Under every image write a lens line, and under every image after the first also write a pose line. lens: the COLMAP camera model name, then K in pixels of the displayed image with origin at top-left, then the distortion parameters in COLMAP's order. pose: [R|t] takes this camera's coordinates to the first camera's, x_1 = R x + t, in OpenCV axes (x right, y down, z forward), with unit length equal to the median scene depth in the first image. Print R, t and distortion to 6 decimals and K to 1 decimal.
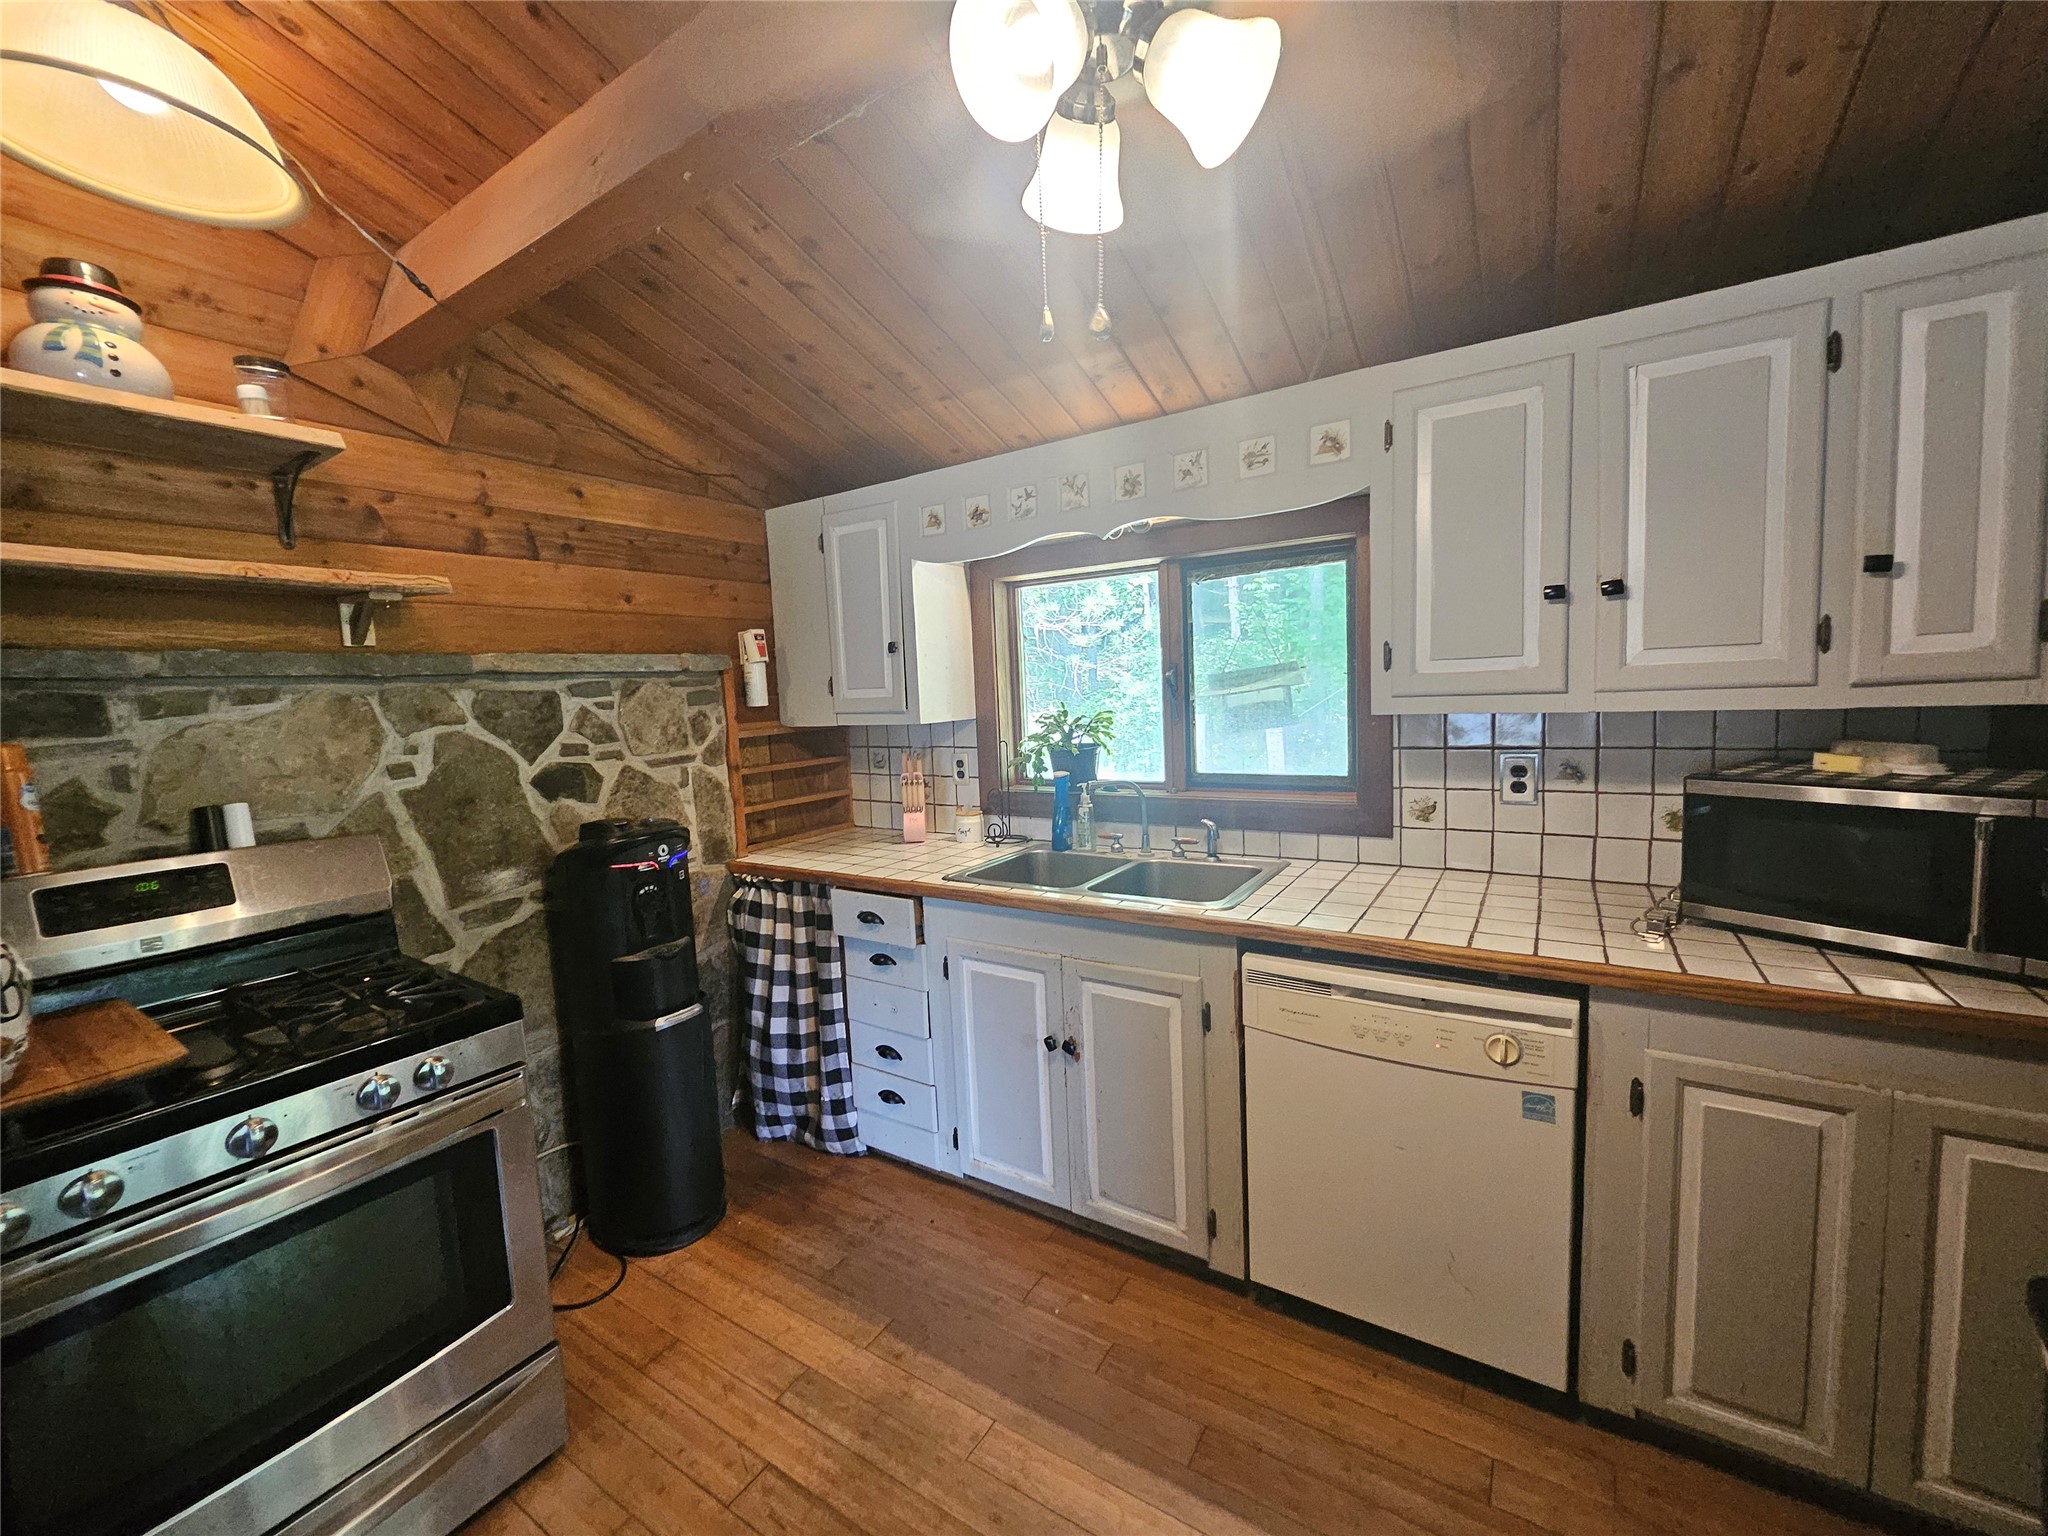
lens RADIAL K [[816.3, 0, 1030.5], [0, 816.3, 764.6], [0, 0, 1]] dist [0.000634, 0.000258]
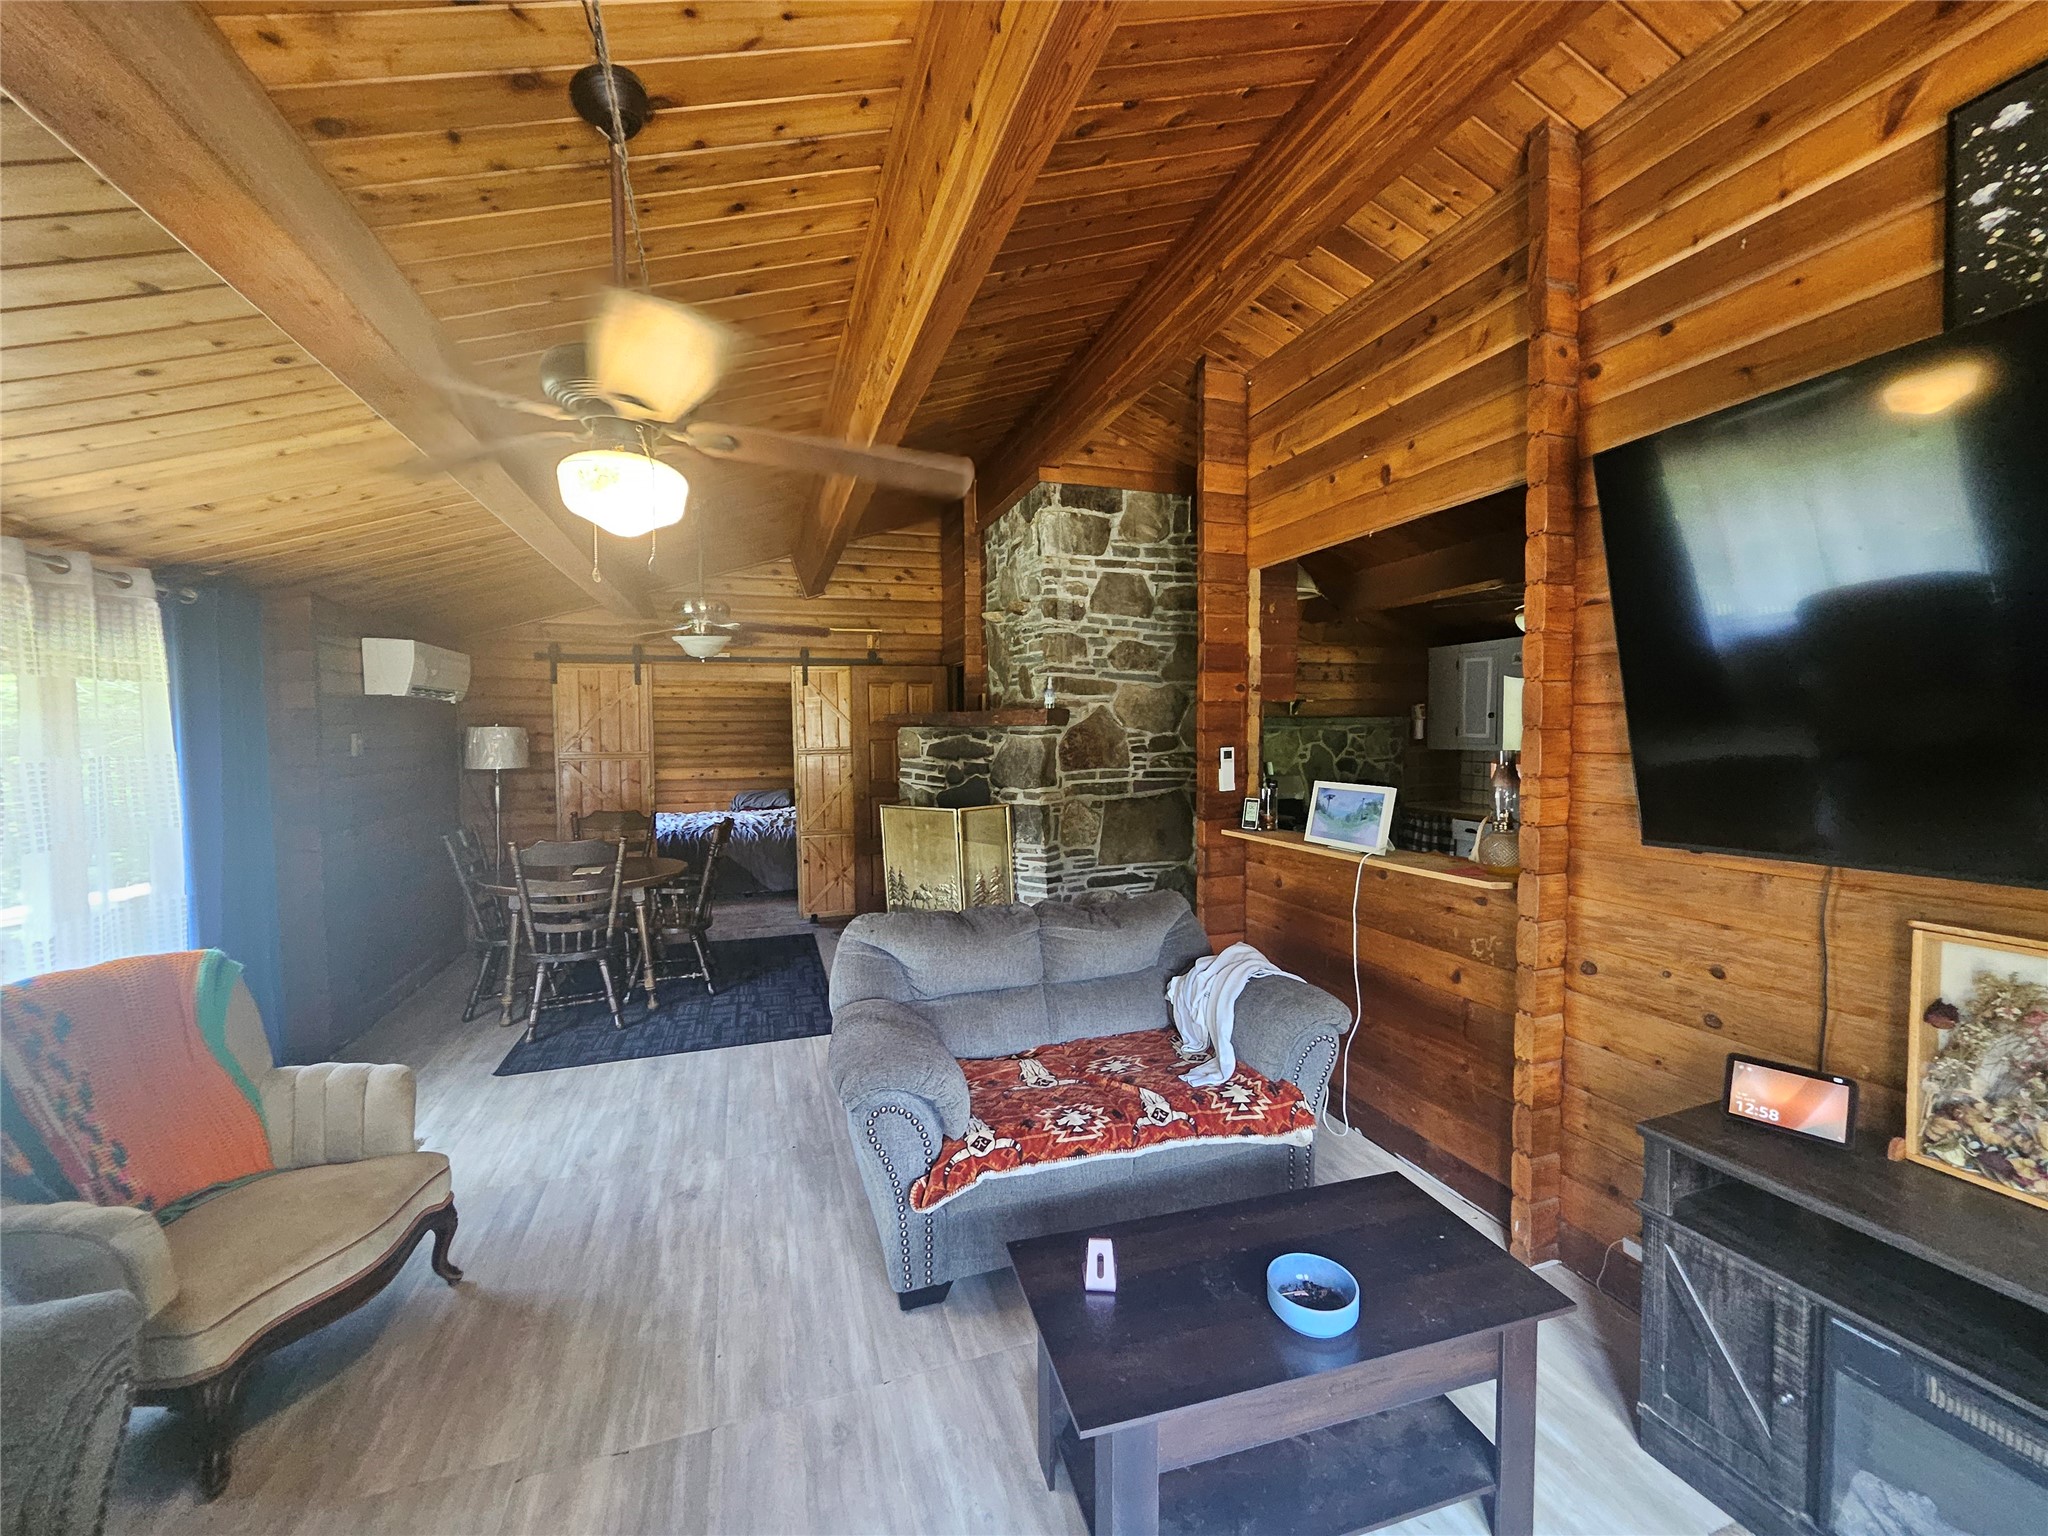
lens RADIAL K [[816.3, 0, 1017.0], [0, 816.3, 766.7], [0, 0, 1]] dist [0.000634, 0.000258]
pose [[0.778319, 0.066086, -0.624381, 0.246192], [-0.083405, 0.996515, 0.001505, 0.109093], [0.622304, 0.050905, 0.781118, -1.692964]]
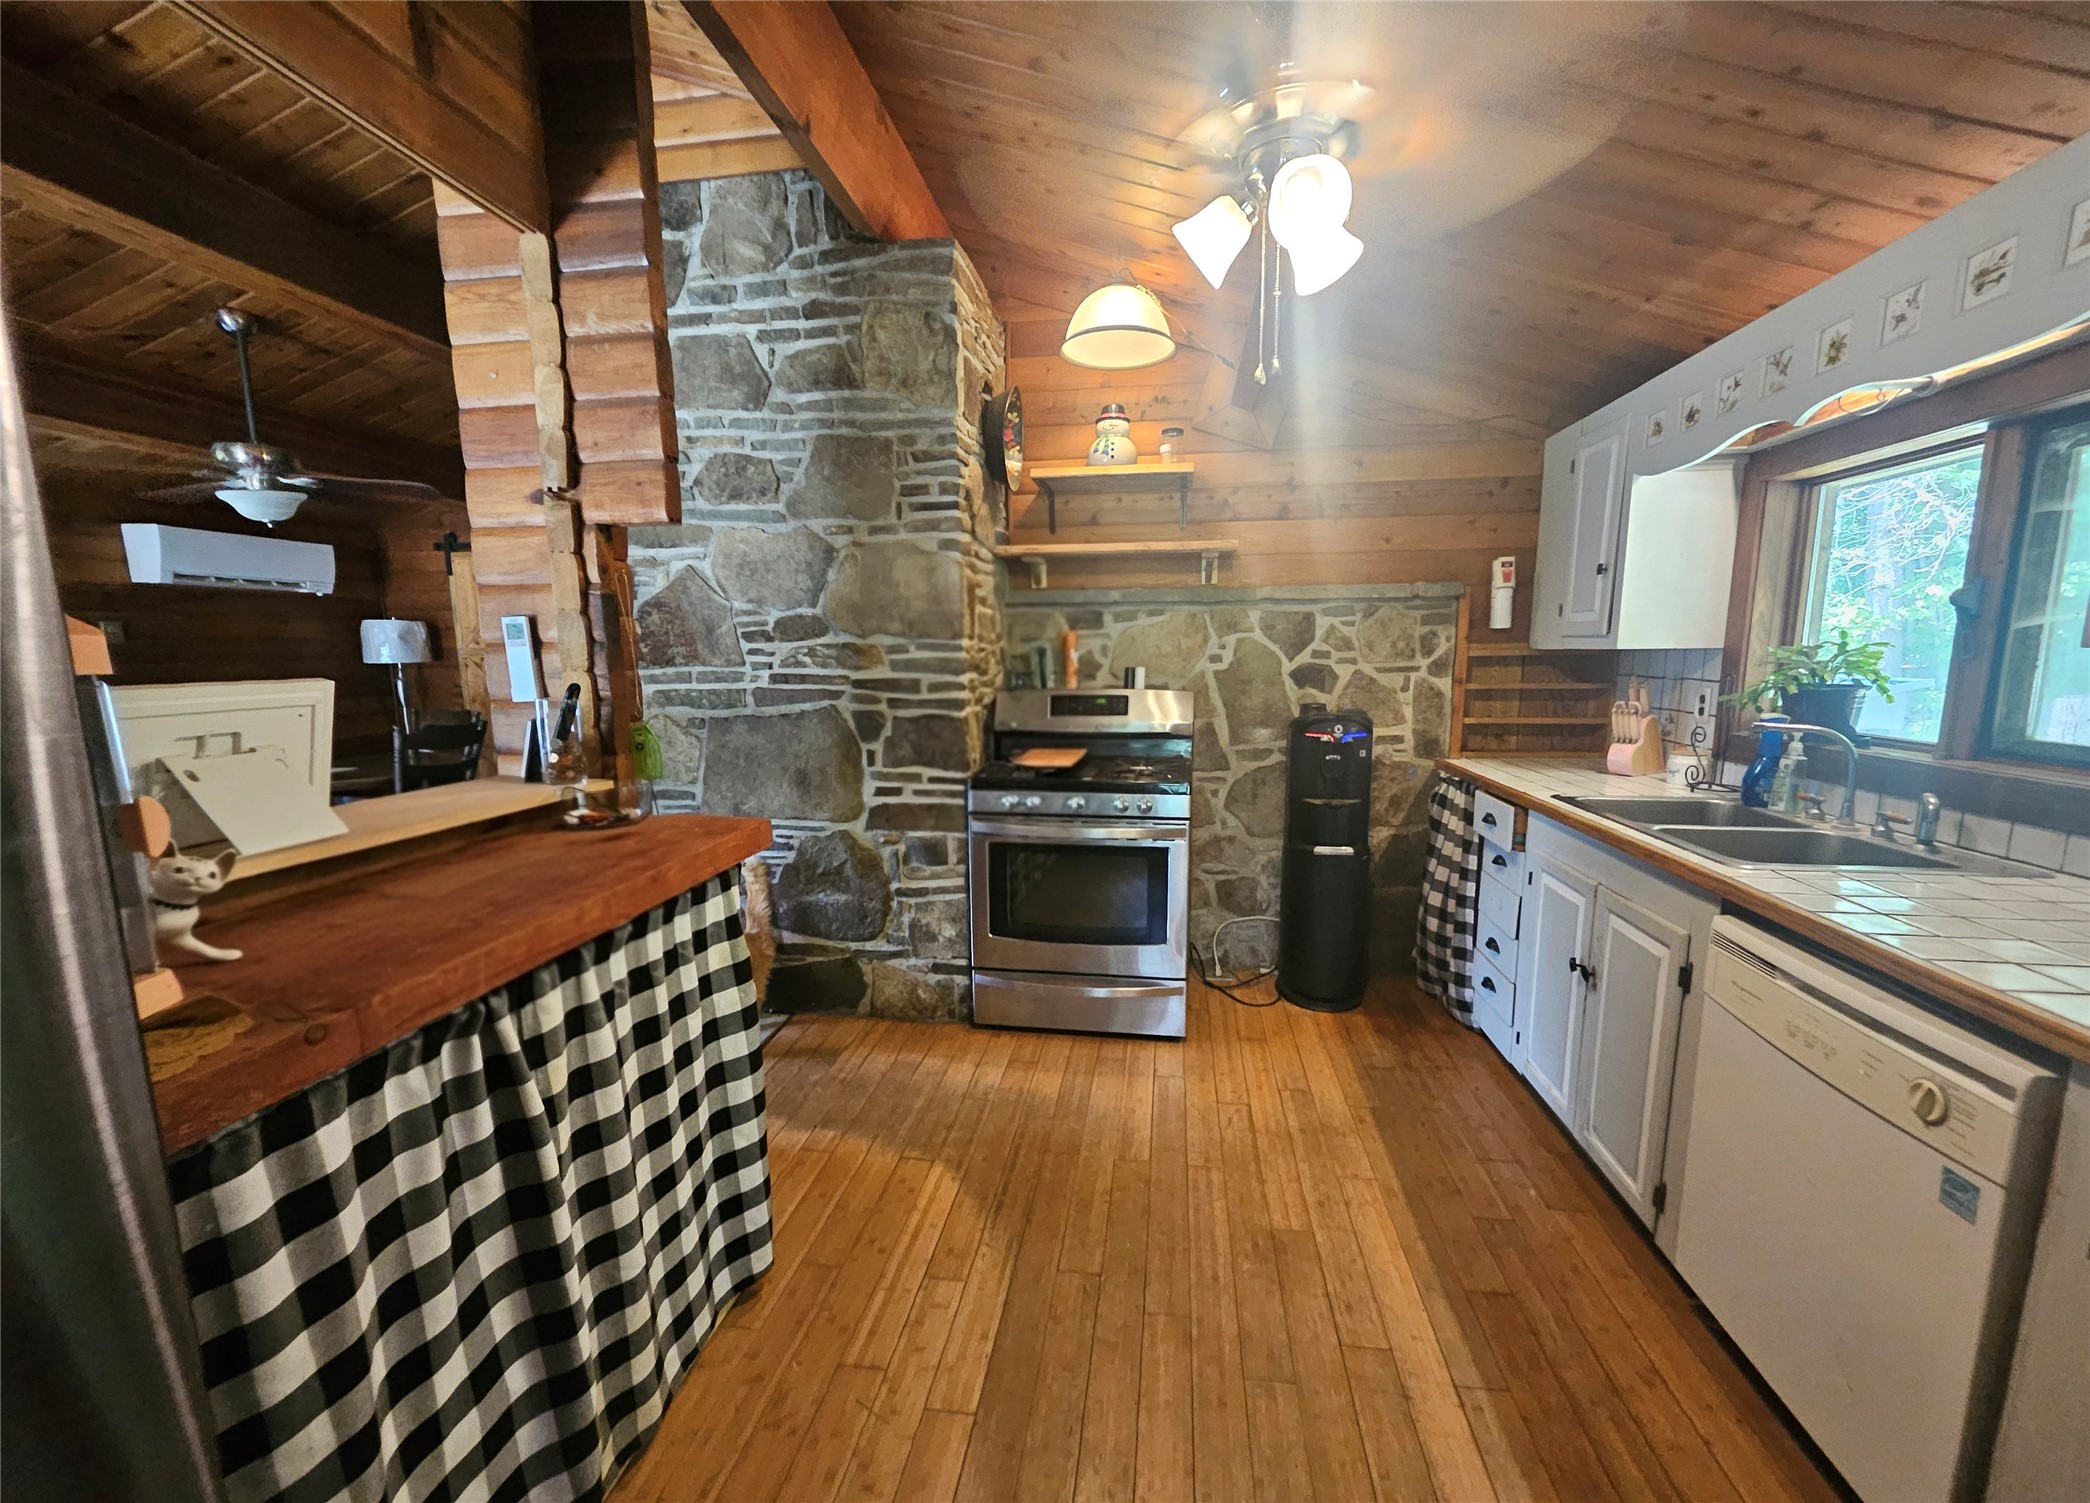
lens RADIAL K [[836.7, 0, 1049.5], [0, 836.7, 789.9], [0, 0, 1]] dist [0.000373, 0.000036]
pose [[0.405753, 0.191810, -0.893629, 0.586187], [-0.096878, 0.981249, 0.166629, 0.016168], [0.908834, 0.018963, 0.416727, -0.027596]]
